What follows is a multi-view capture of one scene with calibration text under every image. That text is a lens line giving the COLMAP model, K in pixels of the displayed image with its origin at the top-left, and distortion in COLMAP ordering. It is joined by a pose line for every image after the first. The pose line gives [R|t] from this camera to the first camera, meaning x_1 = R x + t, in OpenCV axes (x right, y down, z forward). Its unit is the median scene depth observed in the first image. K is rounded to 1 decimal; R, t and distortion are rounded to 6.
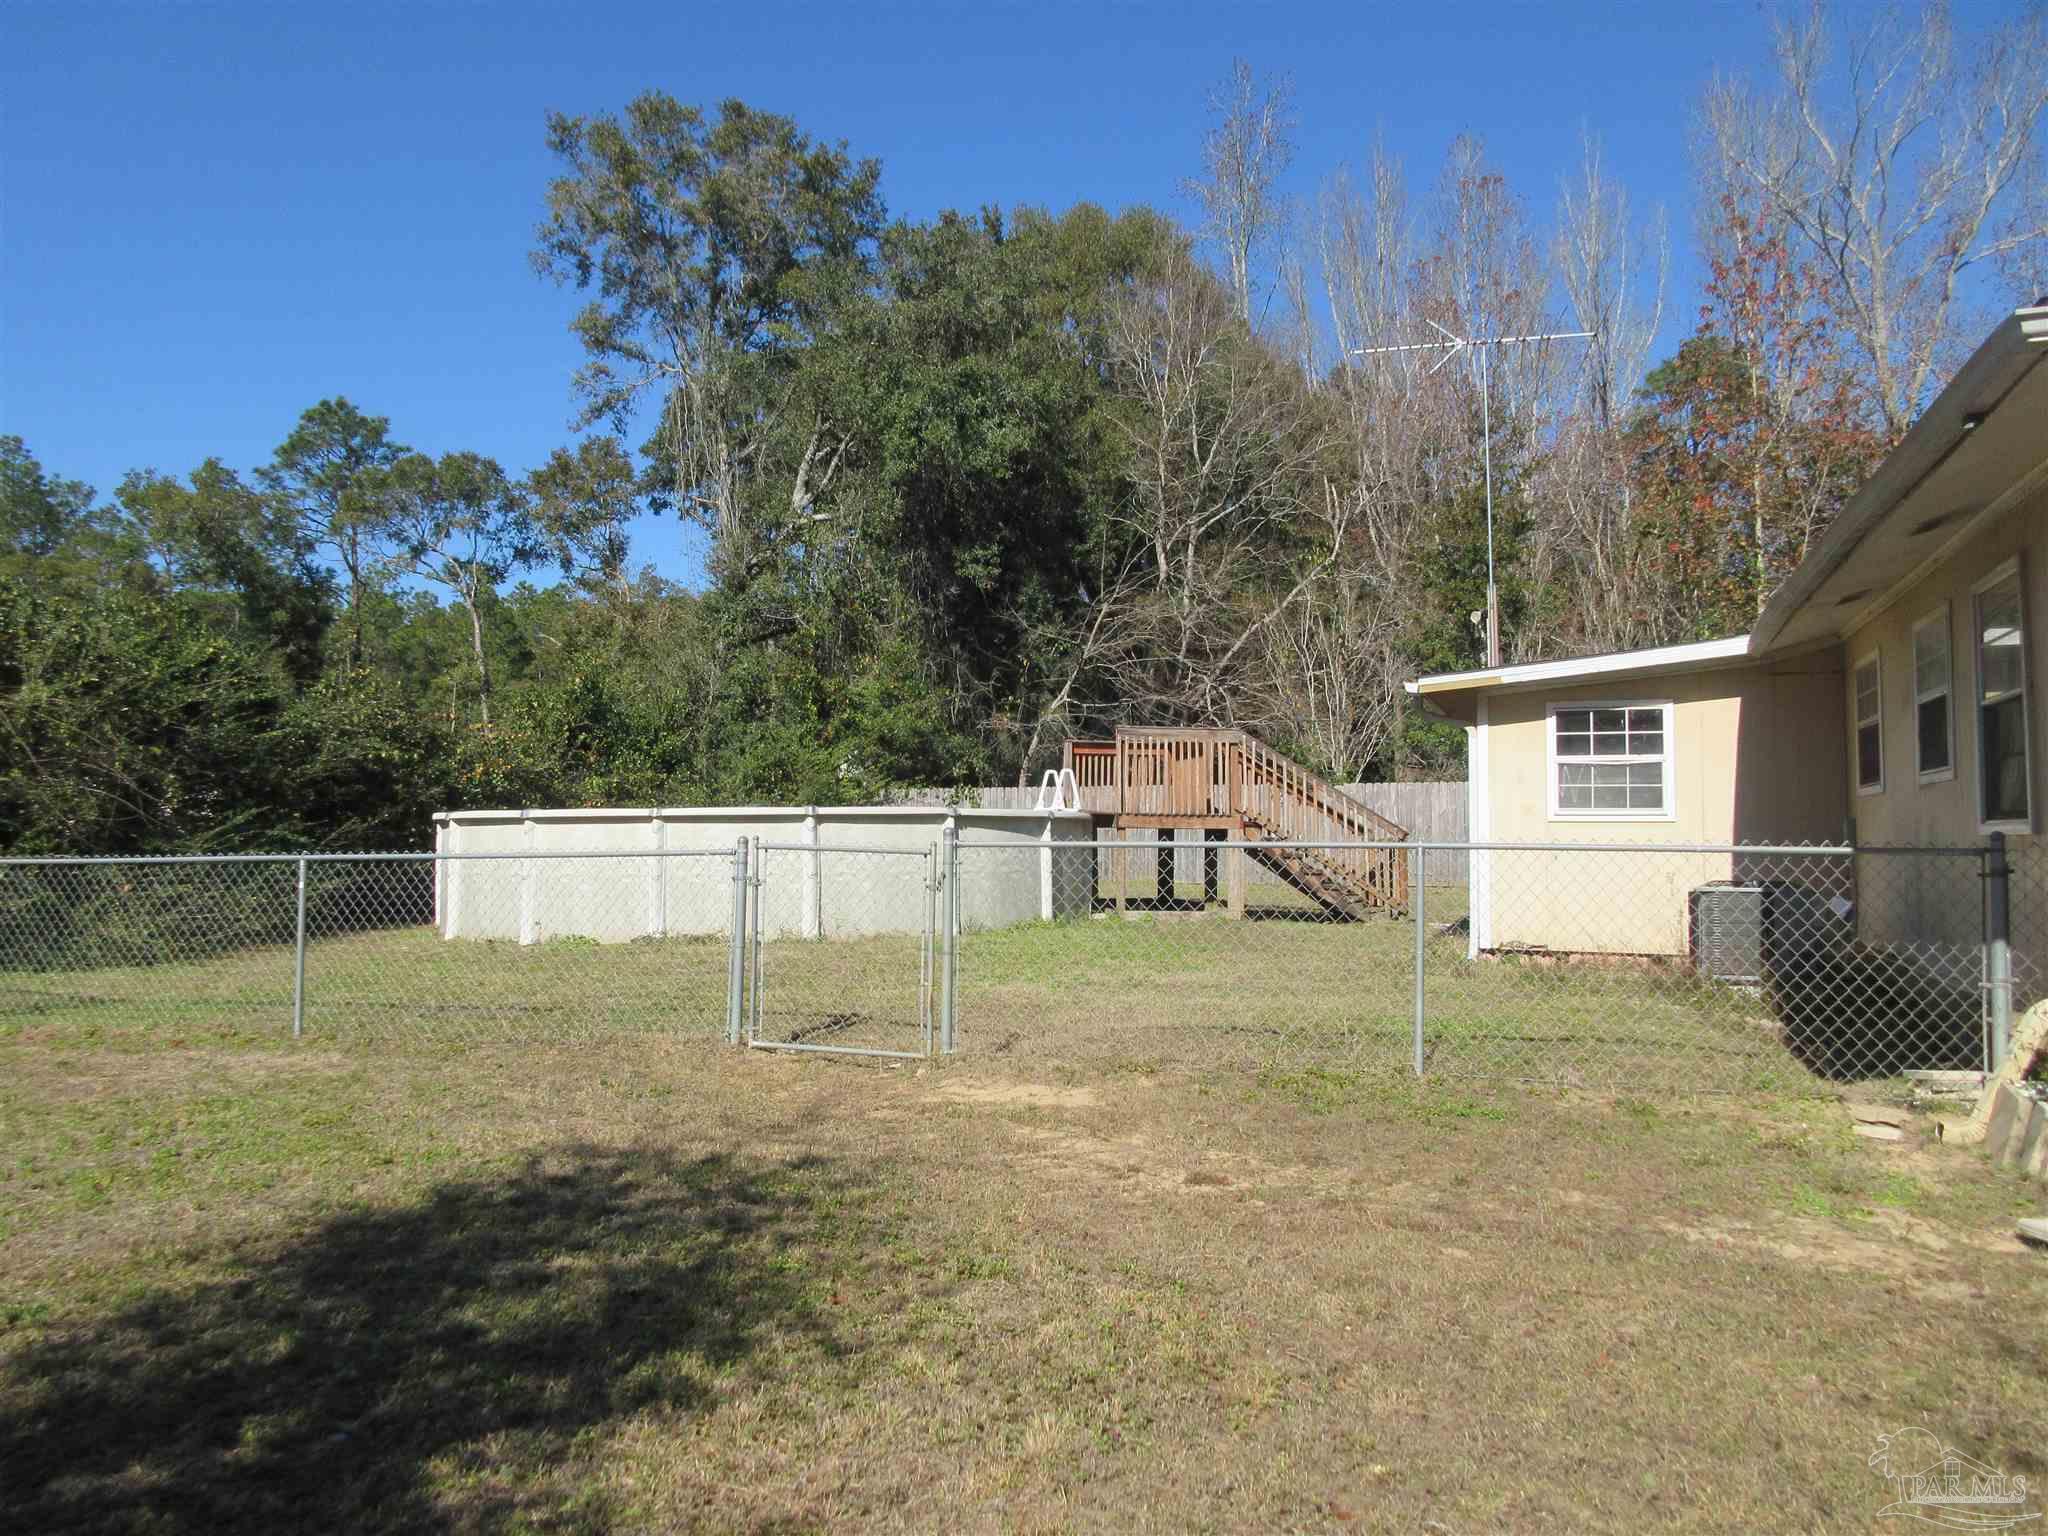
lens RADIAL K [[1540.7, 0, 1061.9], [0, 1540.7, 740.4], [0, 0, 1]] dist [0.002080, 0.002093]
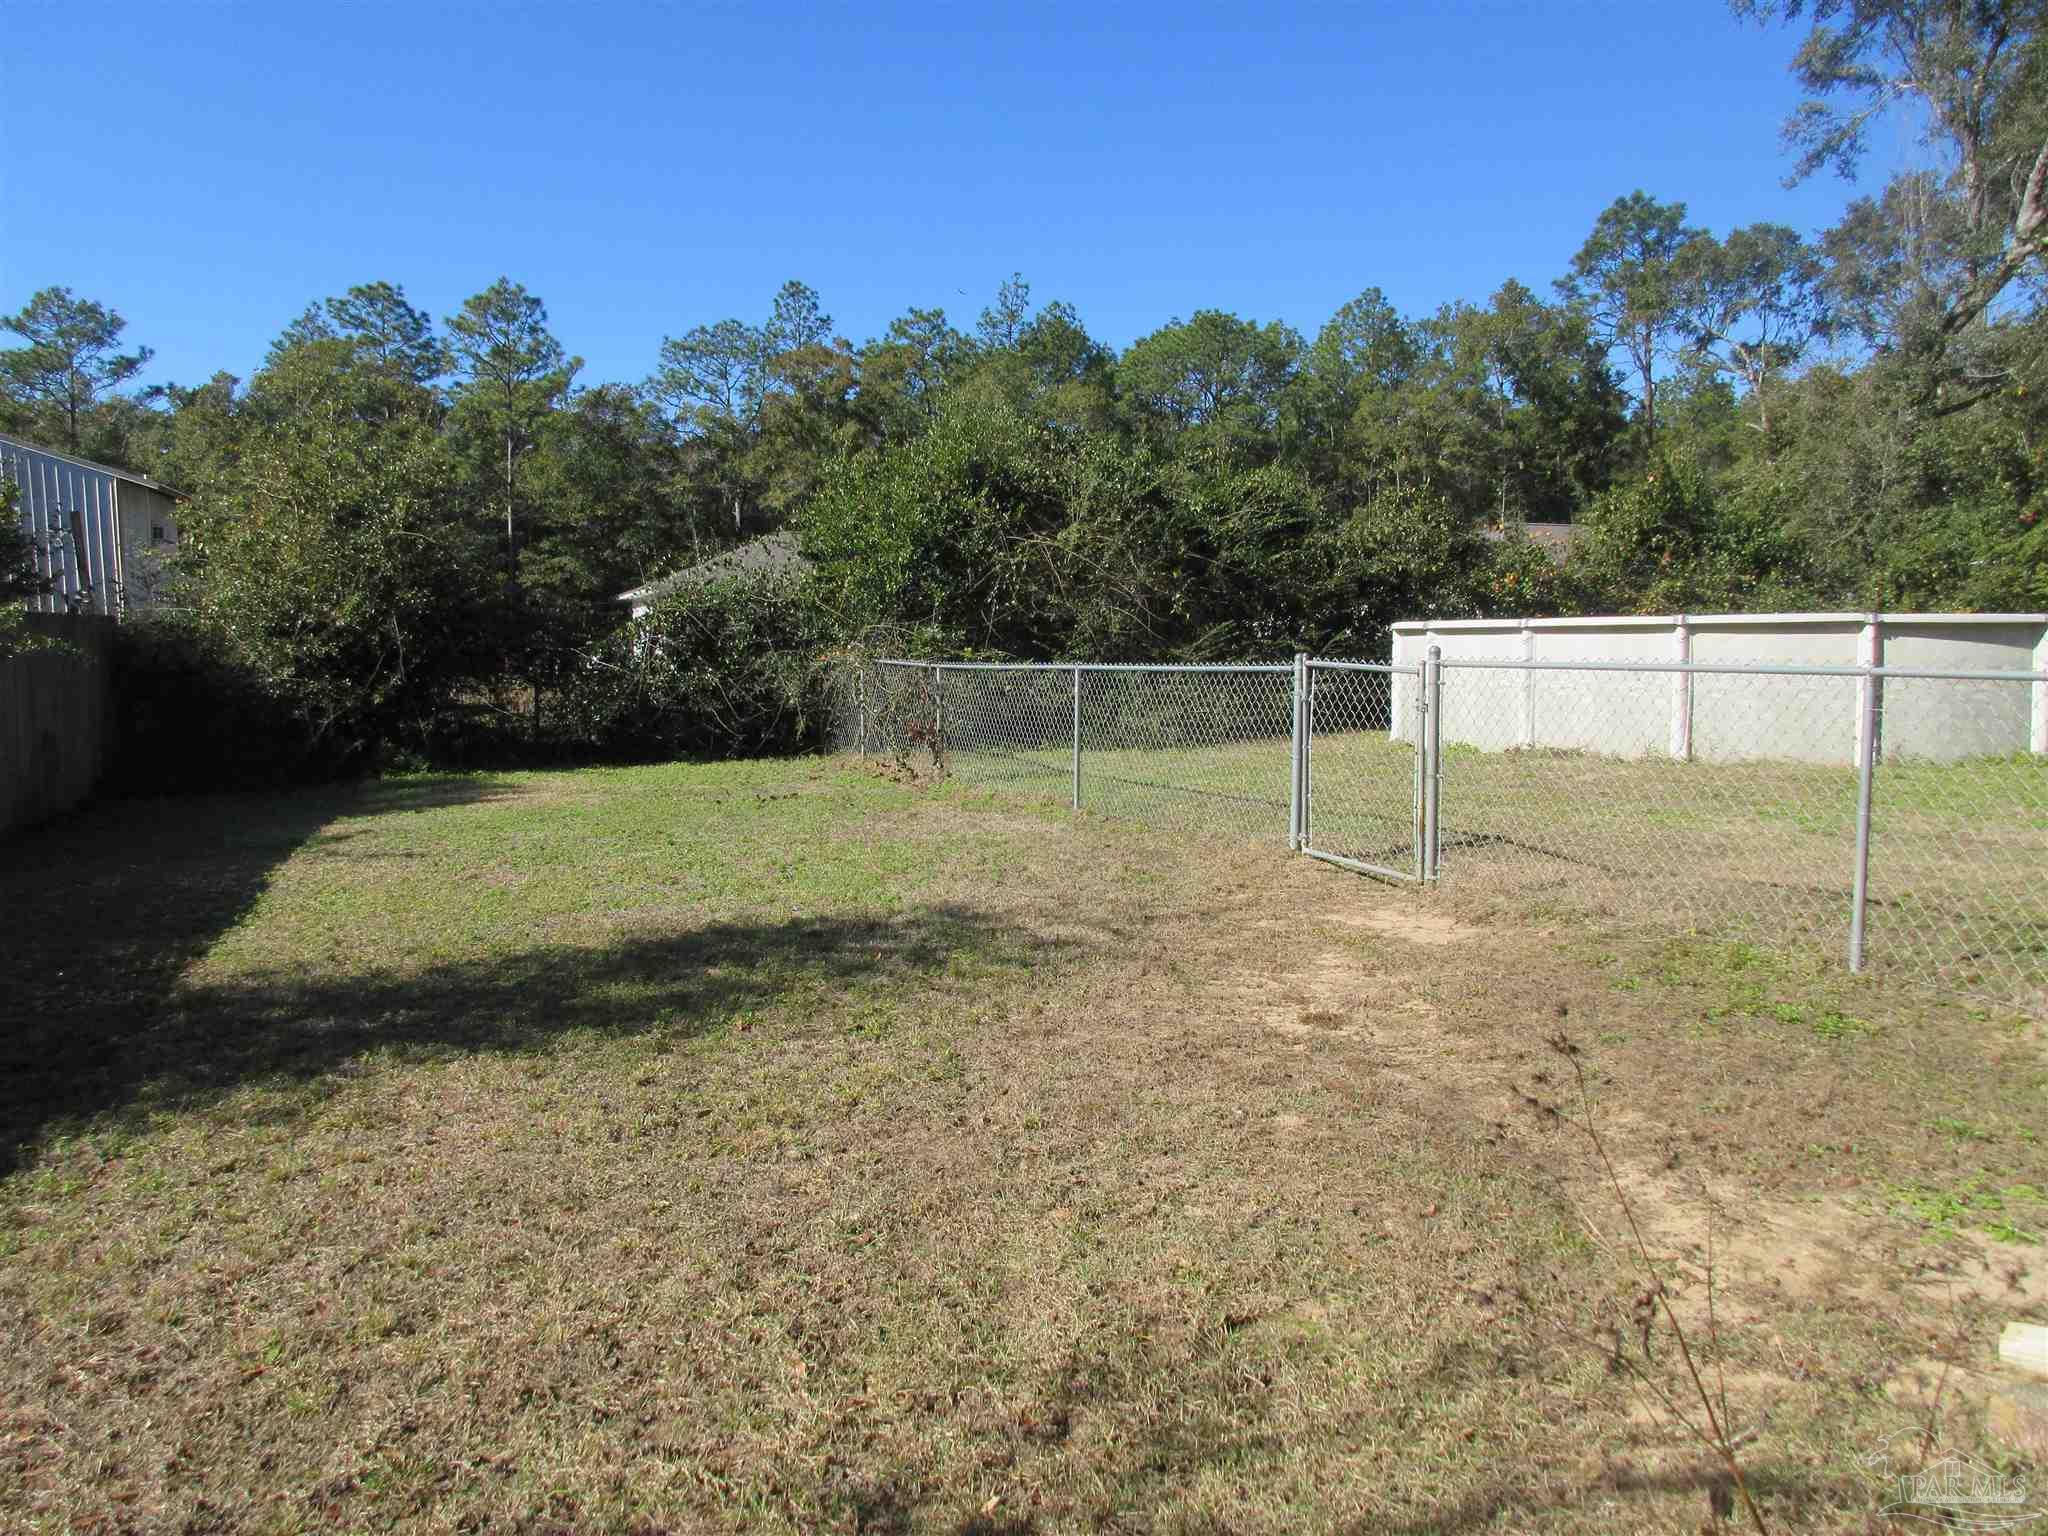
lens RADIAL K [[1563.7, 0, 1034.2], [0, 1563.7, 764.6], [0, 0, 1]] dist [0.006722, 0.009473]
pose [[0.653221, 0.061517, -0.754664, 0.111302], [0.047523, 0.991398, 0.121950, -0.000106], [0.755674, -0.115524, 0.644679, 0.042369]]
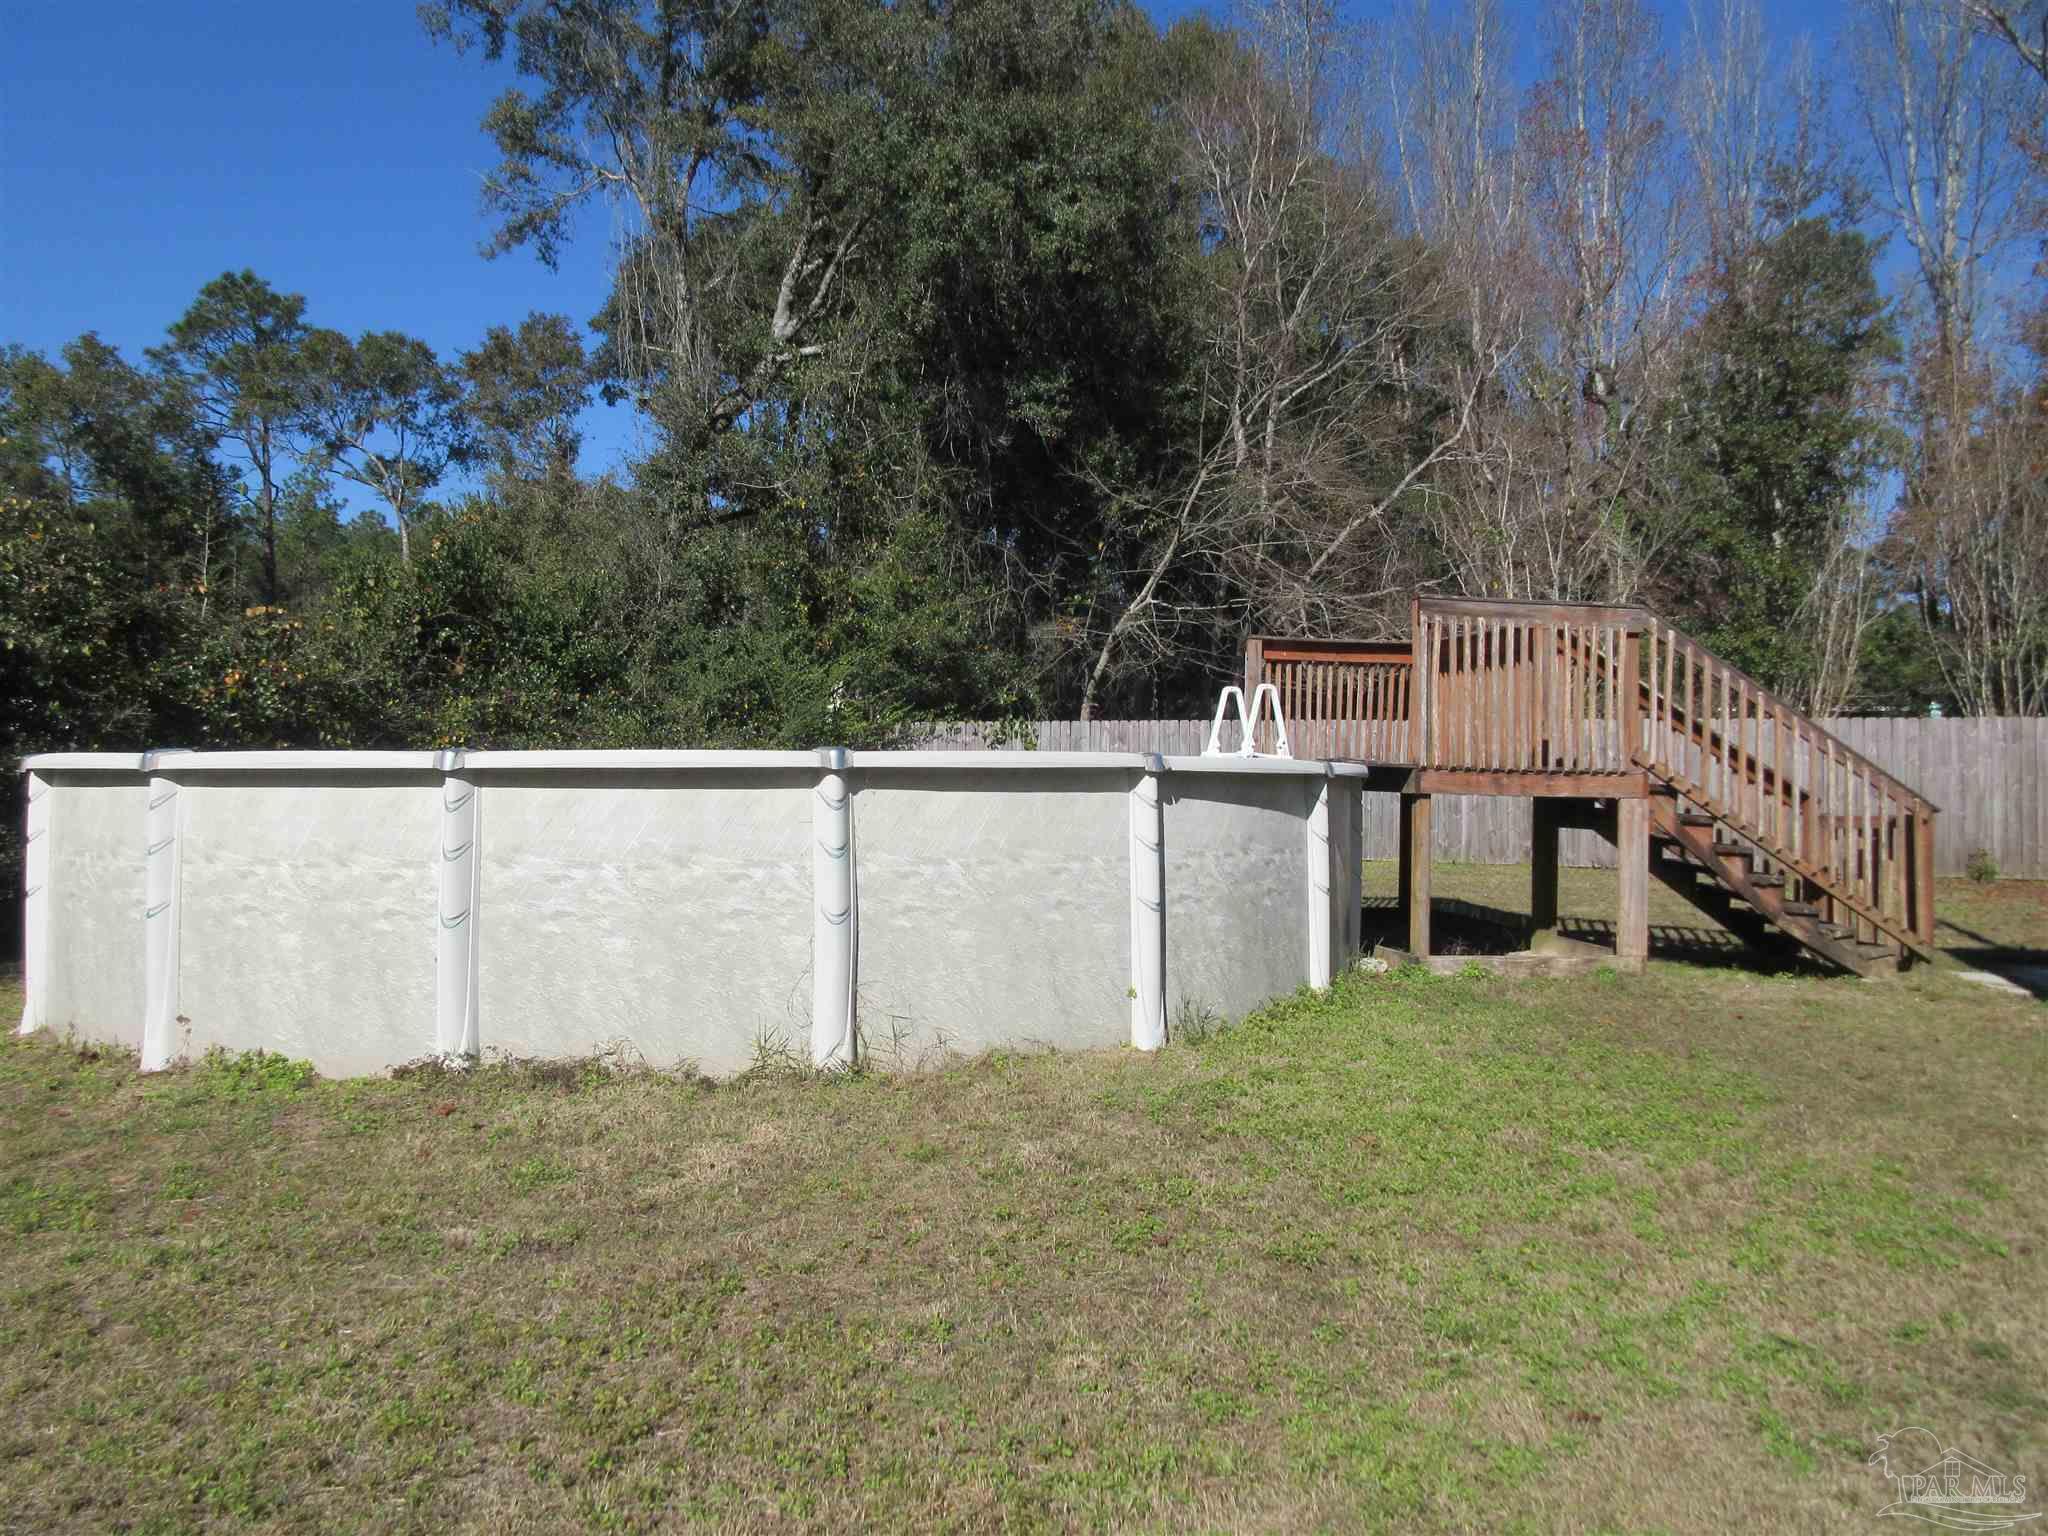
lens RADIAL K [[1524.4, 0, 1051.5], [0, 1524.4, 759.4], [0, 0, 1]] dist [0.004449, 0.004768]
pose [[0.999903, 0.007788, 0.011548, -0.042283], [-0.008368, 0.998658, 0.051118, 0.009426], [-0.011134, -0.051210, 0.998626, 0.229059]]
